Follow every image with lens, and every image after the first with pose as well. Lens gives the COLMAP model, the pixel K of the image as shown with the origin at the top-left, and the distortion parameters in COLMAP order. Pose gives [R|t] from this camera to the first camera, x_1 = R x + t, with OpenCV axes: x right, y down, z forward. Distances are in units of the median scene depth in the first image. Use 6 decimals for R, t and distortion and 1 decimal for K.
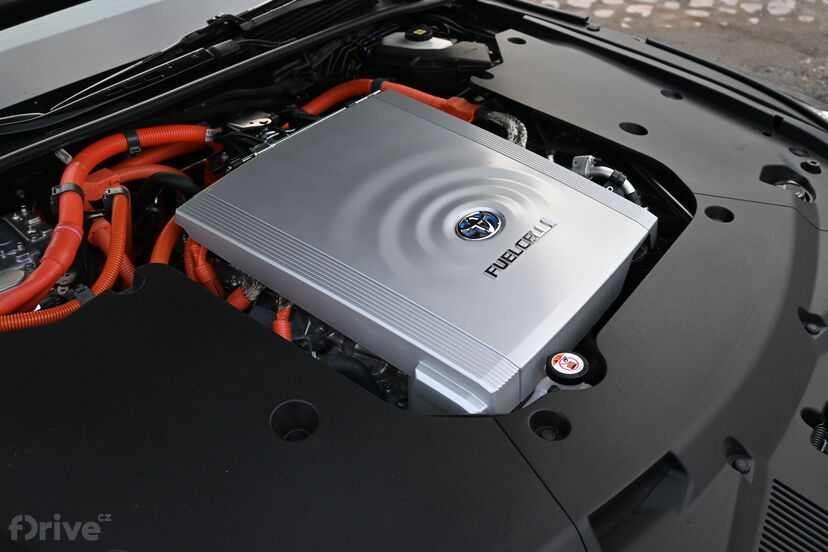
lens RADIAL K [[804.1, 0, 414.3], [0, 804.1, 276.1], [0, 0, 1]] dist [0.012085, 0.000000]
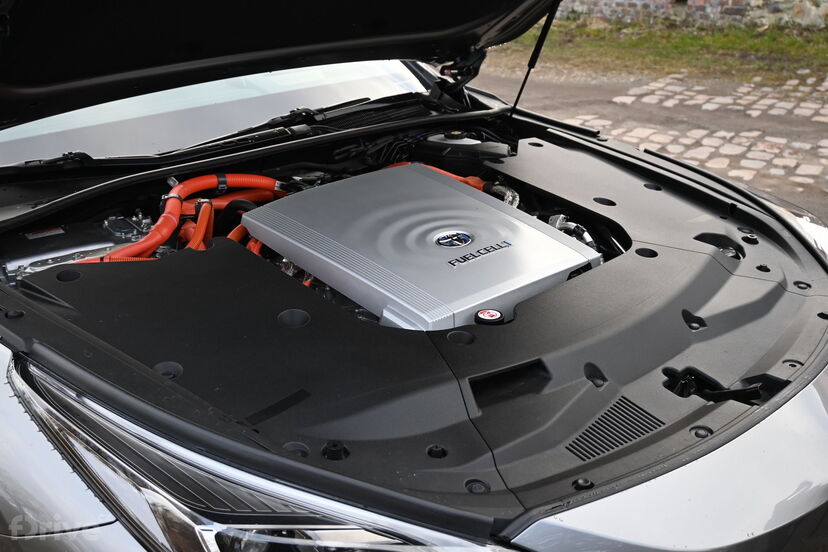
lens RADIAL K [[933.9, 0, 413.9], [0, 933.9, 275.9], [0, 0, 1]] dist [0.027387, 0.000000]
pose [[0.987173, 0.069952, -0.143513, 0.195815], [-0.100890, 0.970001, -0.221179, 0.283374], [0.123735, 0.232821, 0.964616, -0.420925]]
